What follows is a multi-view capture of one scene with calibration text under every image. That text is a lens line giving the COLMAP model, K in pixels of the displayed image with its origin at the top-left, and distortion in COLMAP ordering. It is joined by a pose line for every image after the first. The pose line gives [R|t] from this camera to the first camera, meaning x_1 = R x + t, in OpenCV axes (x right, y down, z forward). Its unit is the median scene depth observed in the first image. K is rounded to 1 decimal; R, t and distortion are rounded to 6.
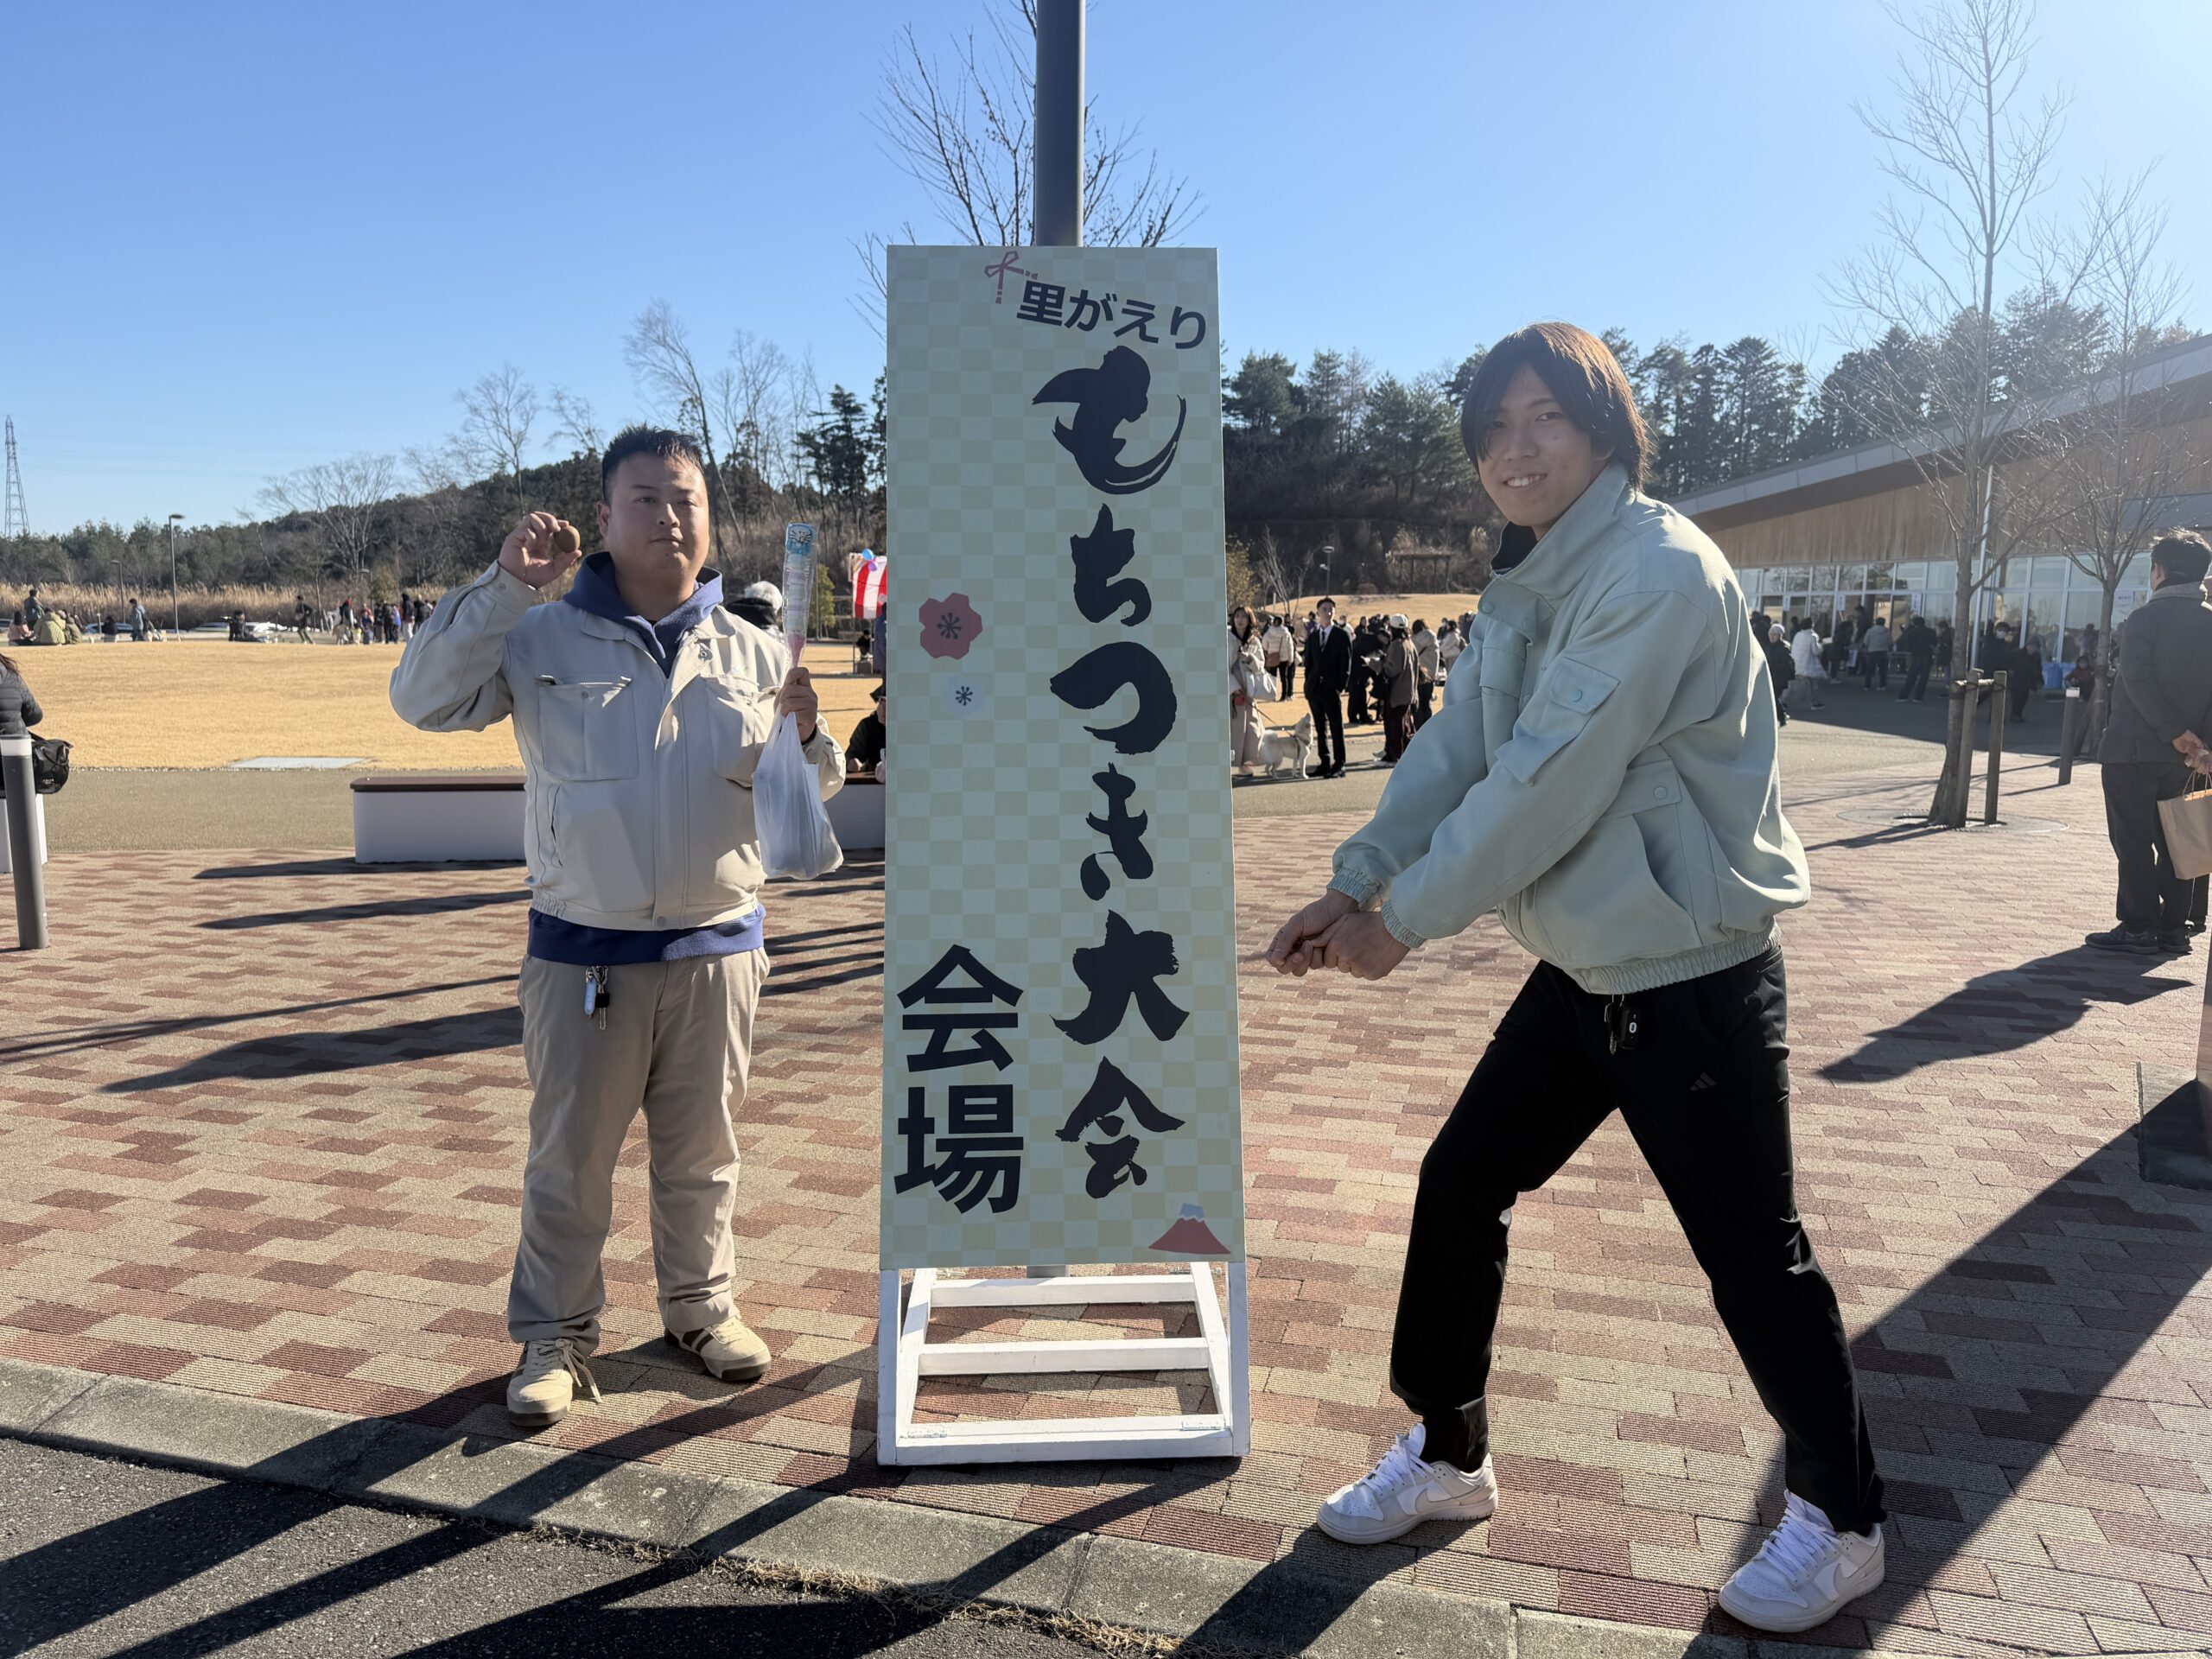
lens RADIAL K [[1570.1, 0, 1105.8], [0, 1570.1, 826.1], [0, 0, 1]] dist [0.026545, -0.026749]
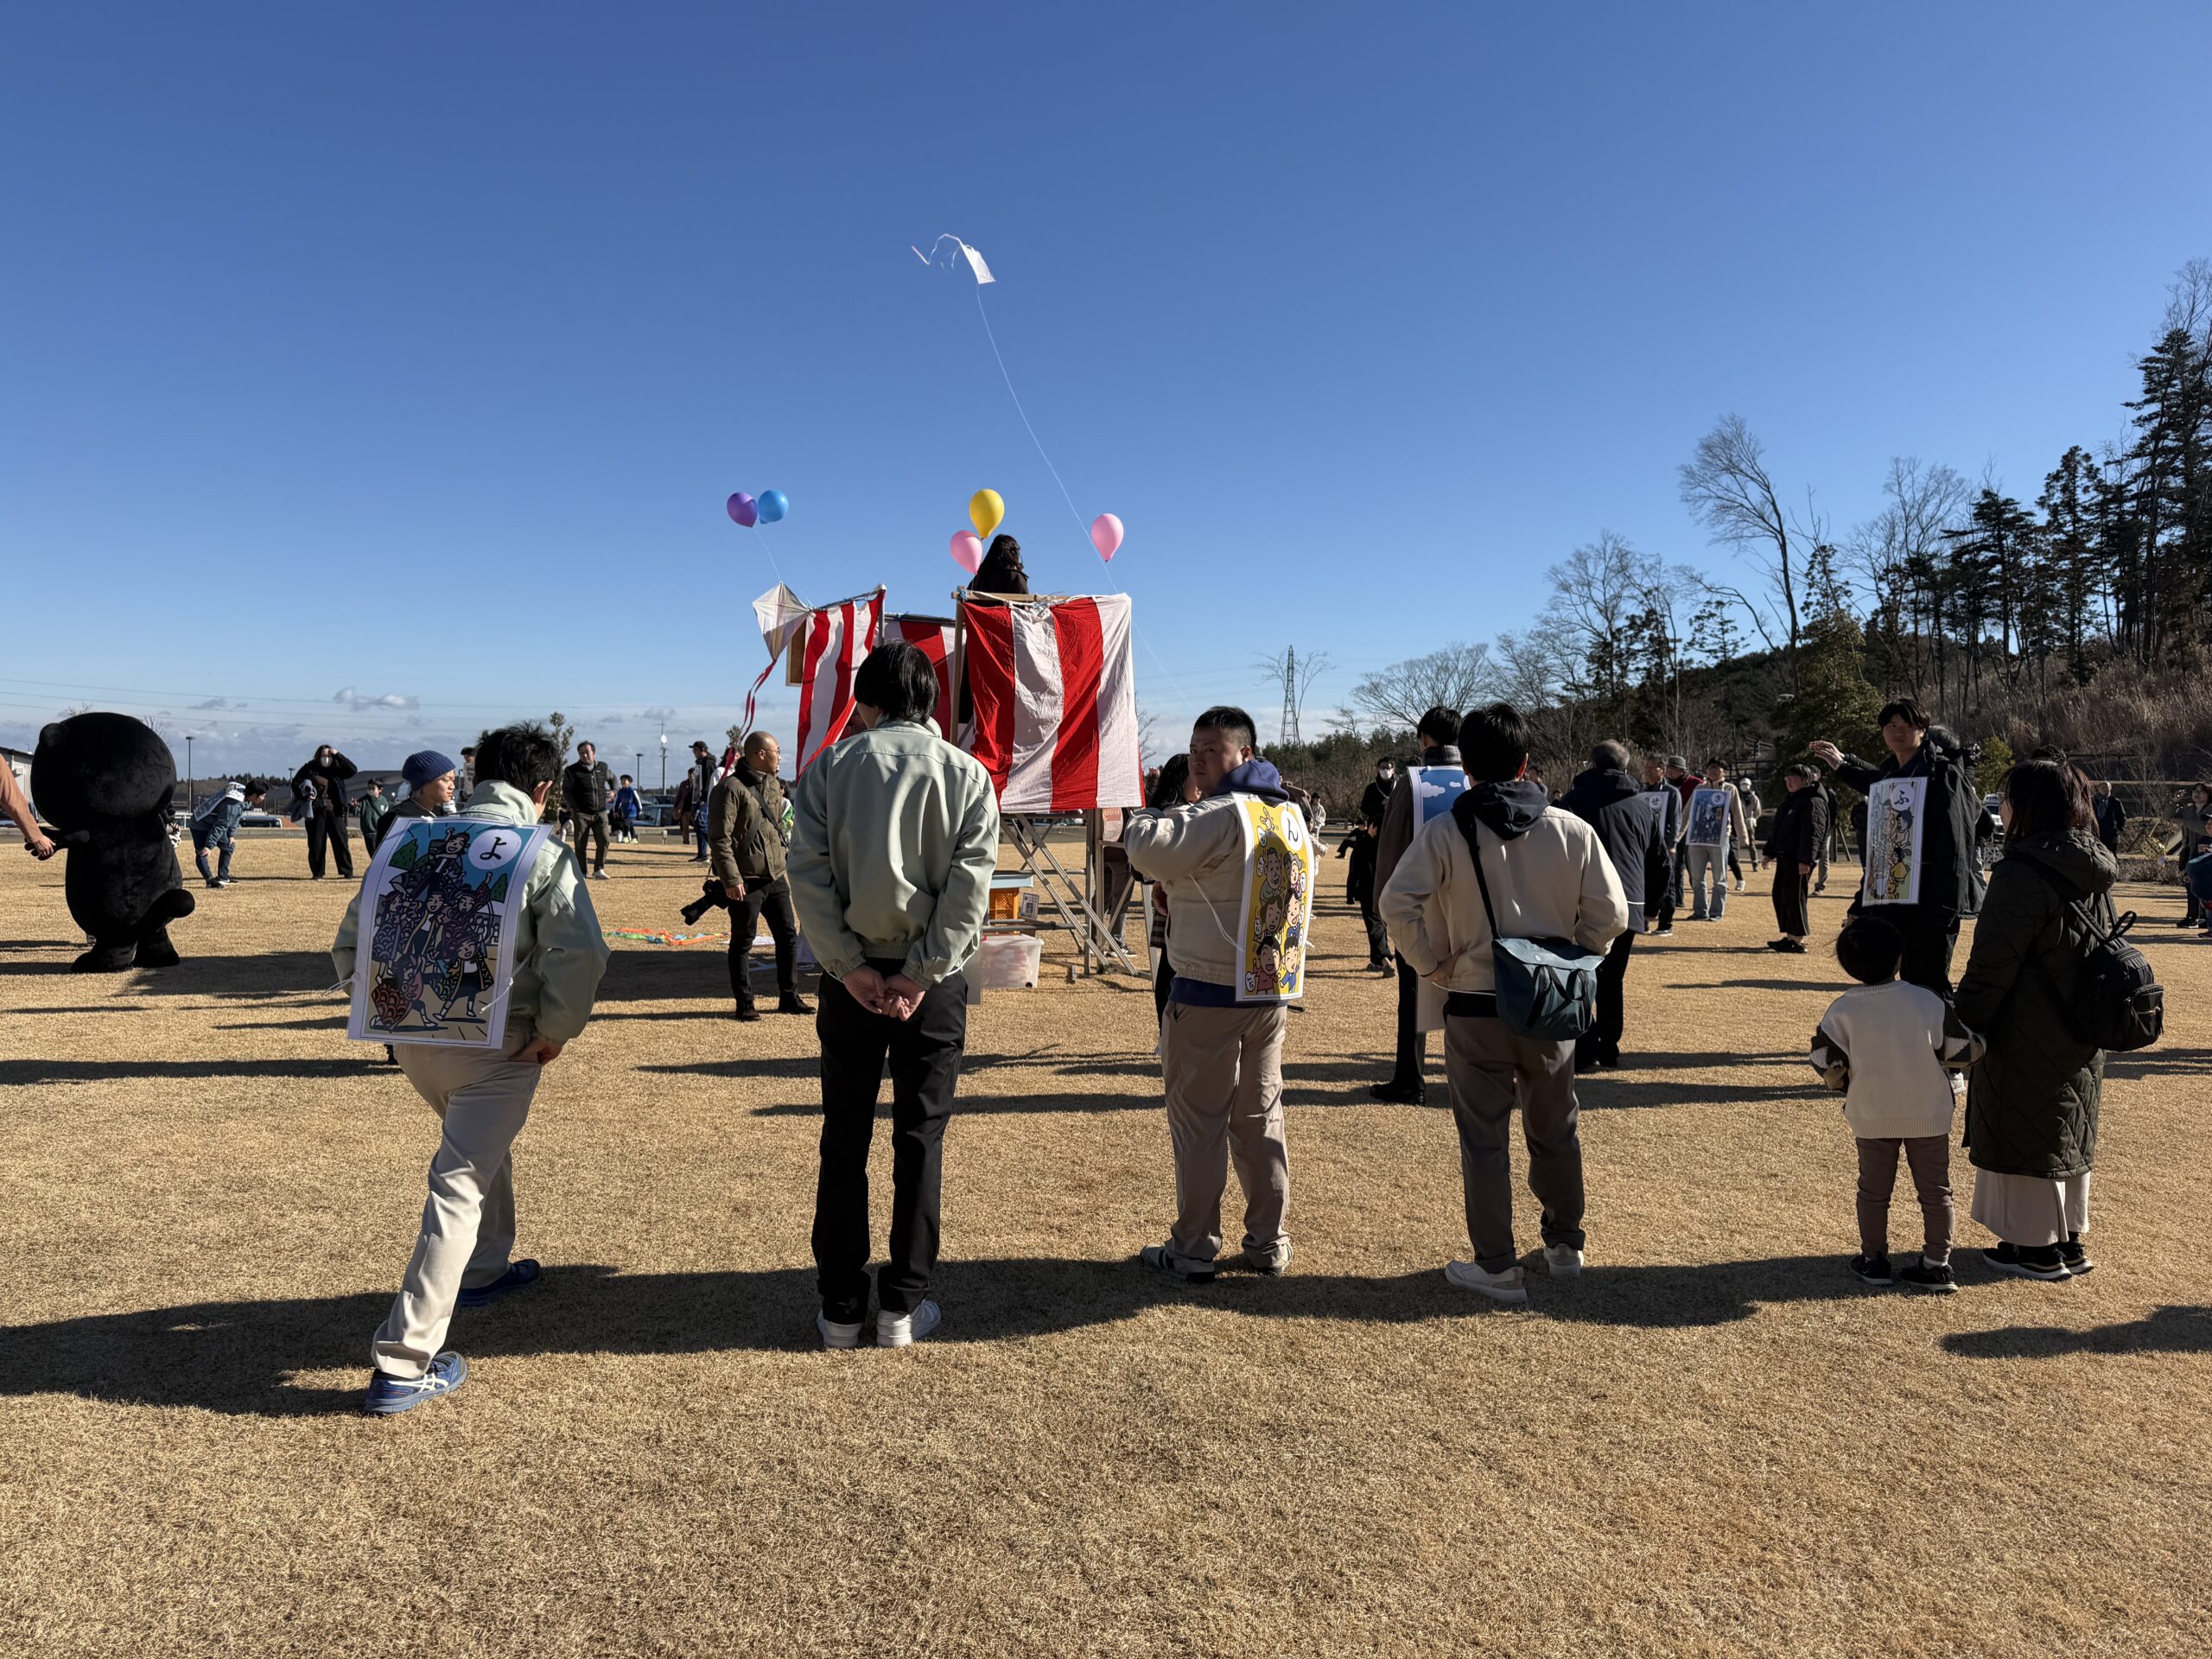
lens RADIAL K [[1570.1, 0, 1106.7], [0, 1570.1, 832.8], [0, 0, 1]] dist [0.026545, -0.026749]
pose [[0.737577, 0.003717, -0.675253, 0.016719], [-0.082222, 0.993039, -0.084345, -0.025211], [0.670239, 0.117731, 0.732748, 0.177233]]
